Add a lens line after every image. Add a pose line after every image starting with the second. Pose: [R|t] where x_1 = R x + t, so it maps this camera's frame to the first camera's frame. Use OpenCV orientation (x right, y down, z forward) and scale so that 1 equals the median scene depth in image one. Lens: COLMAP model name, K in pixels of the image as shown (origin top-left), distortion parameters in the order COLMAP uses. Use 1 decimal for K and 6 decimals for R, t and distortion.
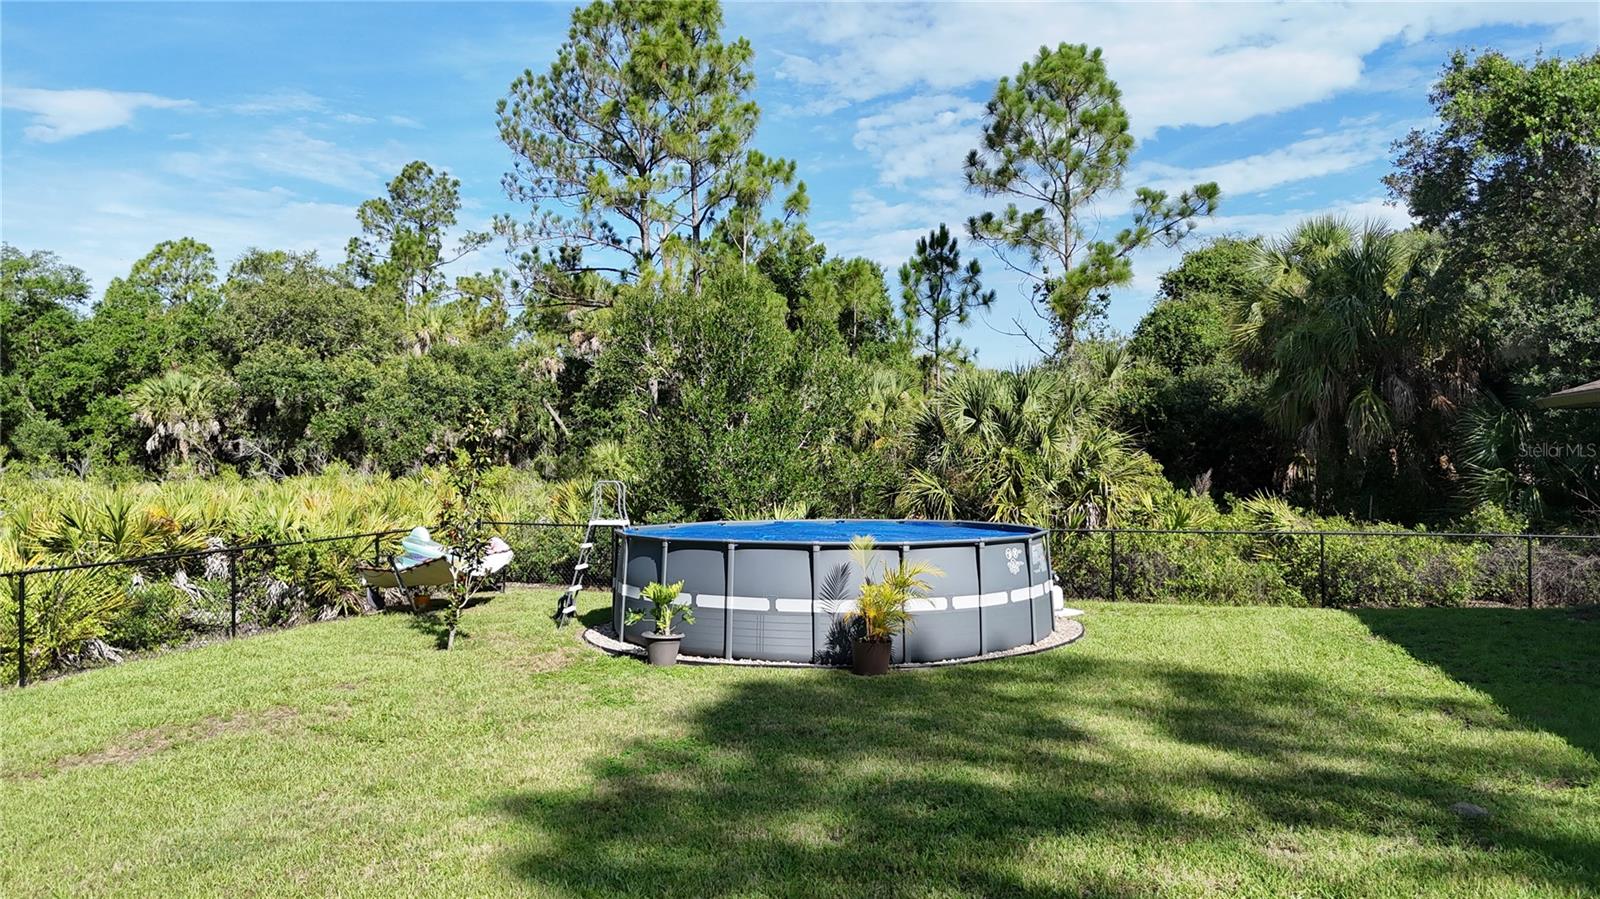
lens RADIAL K [[1185.4, 0, 789.9], [0, 1185.4, 448.7], [0, 0, 1]] dist [0.062741, -0.062118]
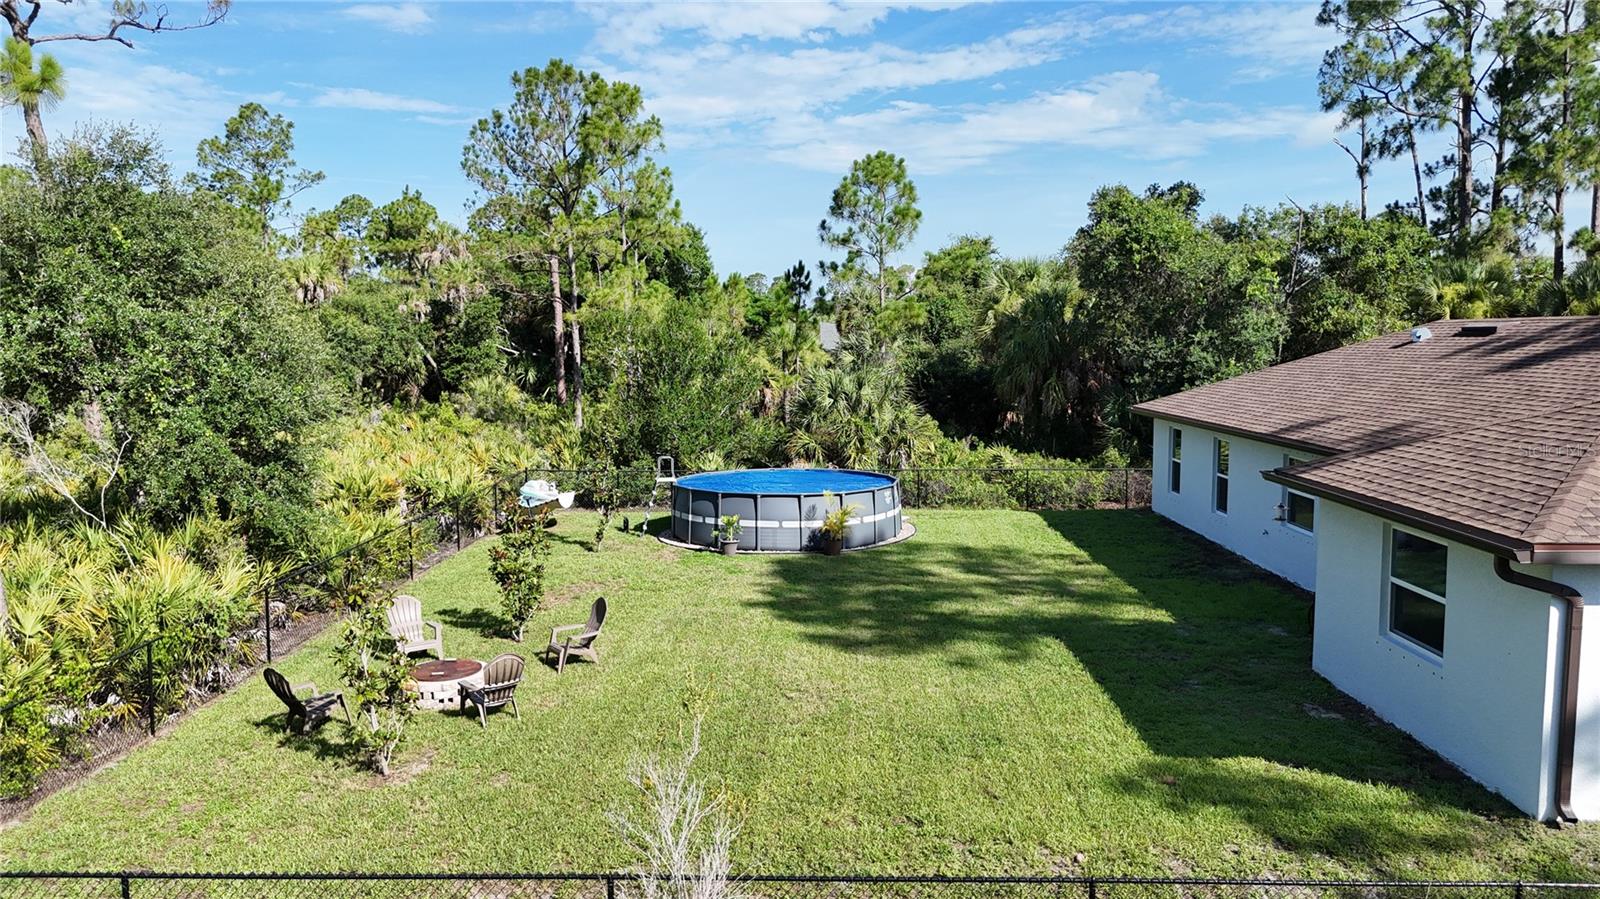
lens RADIAL K [[1185.4, 0, 797.6], [0, 1185.4, 451.1], [0, 0, 1]] dist [0.062741, -0.062118]
pose [[0.974757, -0.022690, 0.222111, -0.262806], [0.000424, 0.995009, 0.099788, -0.119823], [-0.223266, -0.097175, 0.969902, -0.595168]]
